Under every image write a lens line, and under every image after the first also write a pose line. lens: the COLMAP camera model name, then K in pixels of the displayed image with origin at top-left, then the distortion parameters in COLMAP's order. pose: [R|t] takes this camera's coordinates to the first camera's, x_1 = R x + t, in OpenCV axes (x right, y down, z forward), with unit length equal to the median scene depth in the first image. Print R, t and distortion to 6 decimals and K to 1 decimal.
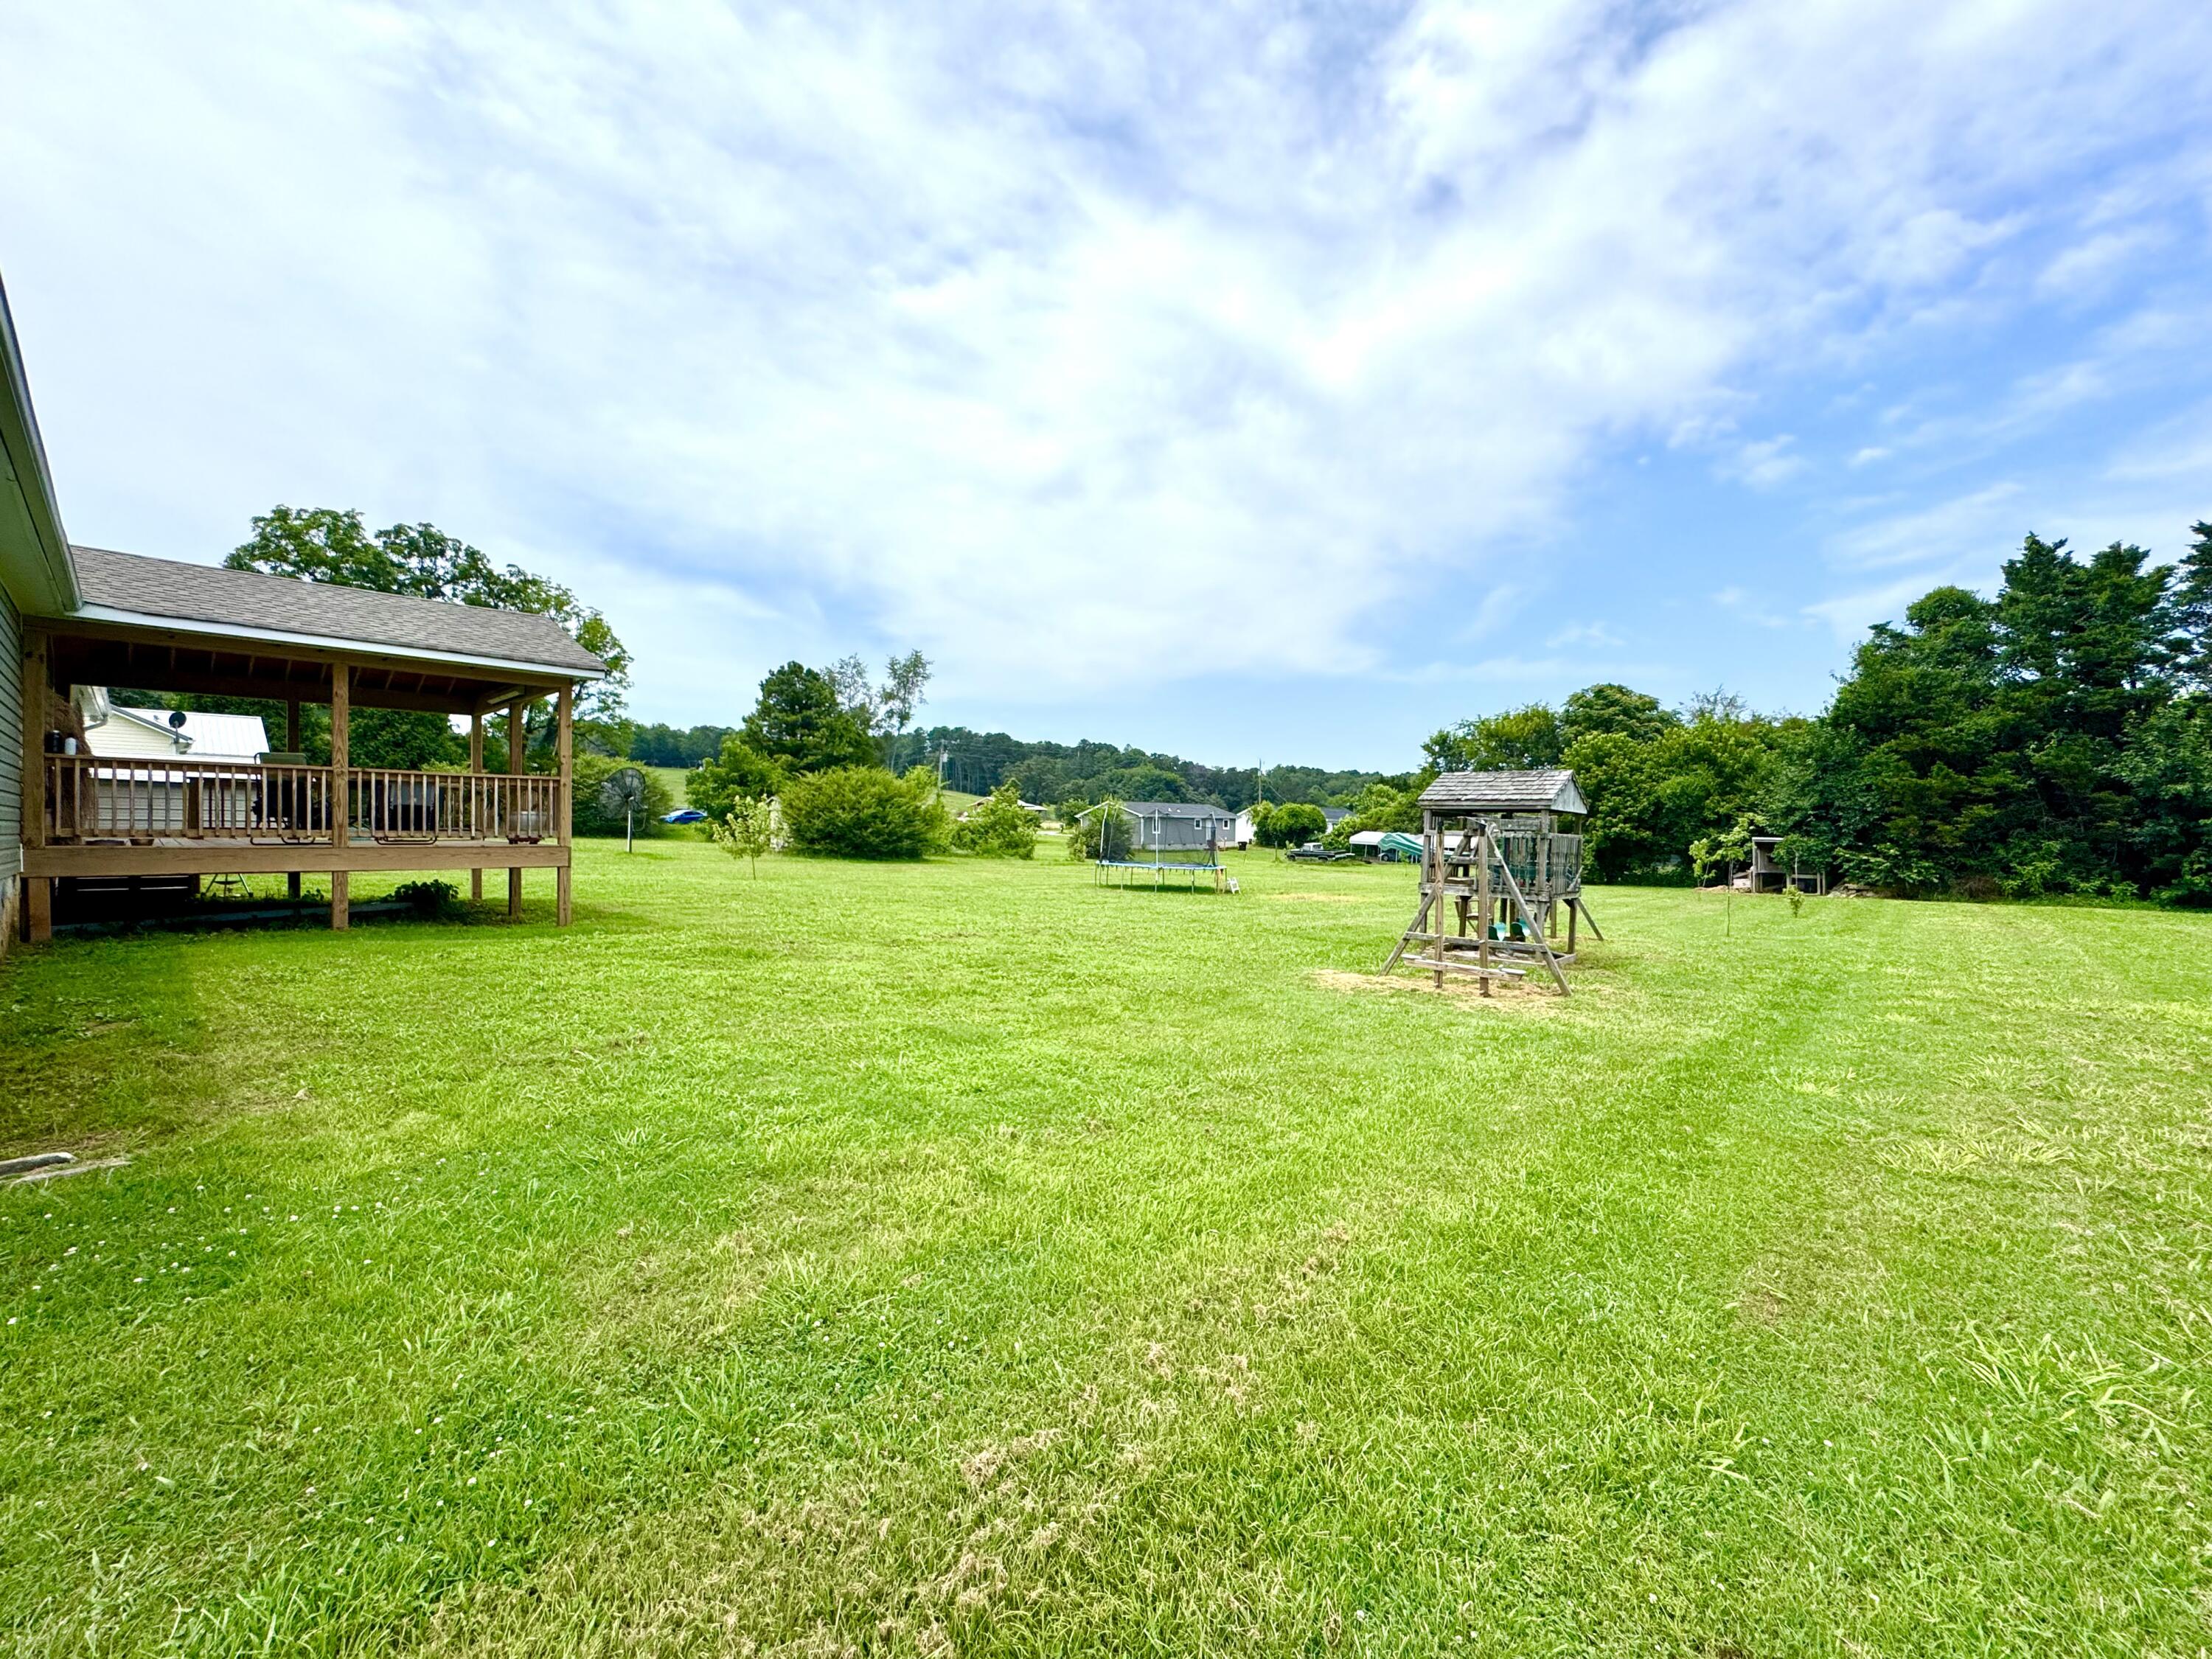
lens RADIAL K [[888.1, 0, 1098.5], [0, 888.1, 835.6], [0, 0, 1]] dist [0.000049, -0.000447]
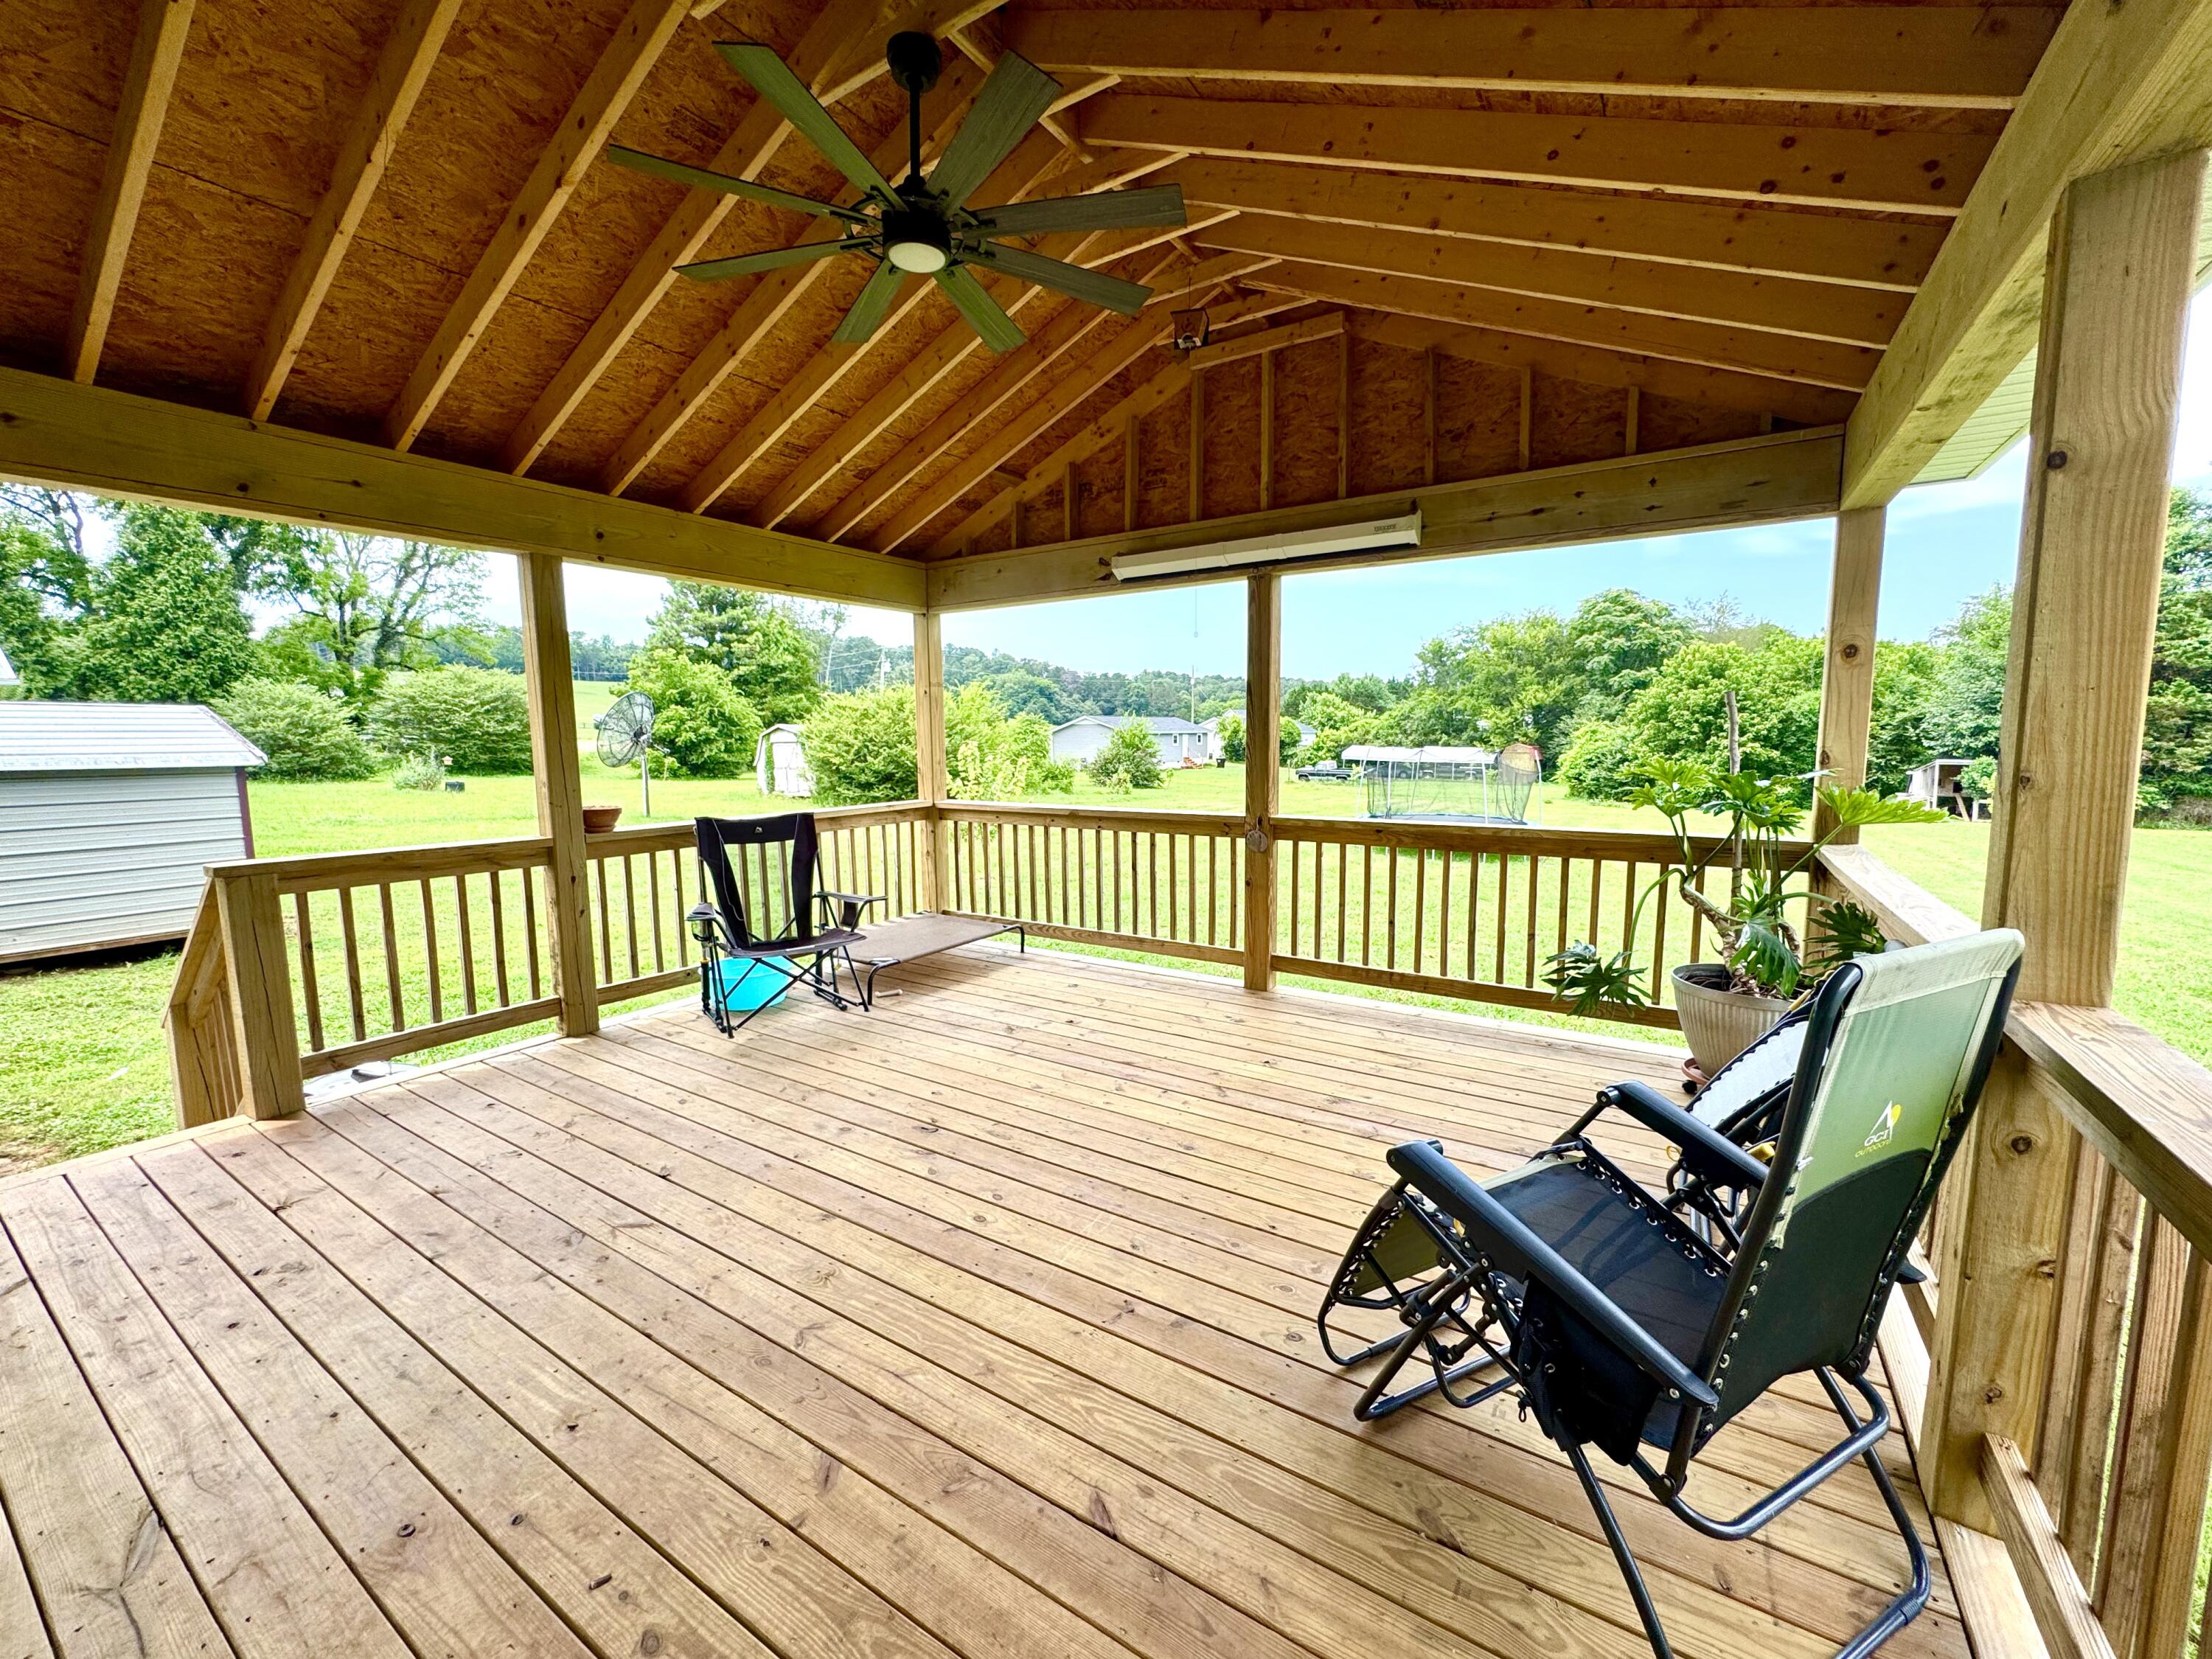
lens RADIAL K [[888.1, 0, 1109.8], [0, 888.1, 833.8], [0, 0, 1]] dist [0.000049, -0.000447]
pose [[0.984488, -0.033987, 0.172129, -0.148373], [0.016049, 0.994390, 0.104553, -0.017231], [-0.174717, -0.100169, 0.979510, 0.129521]]
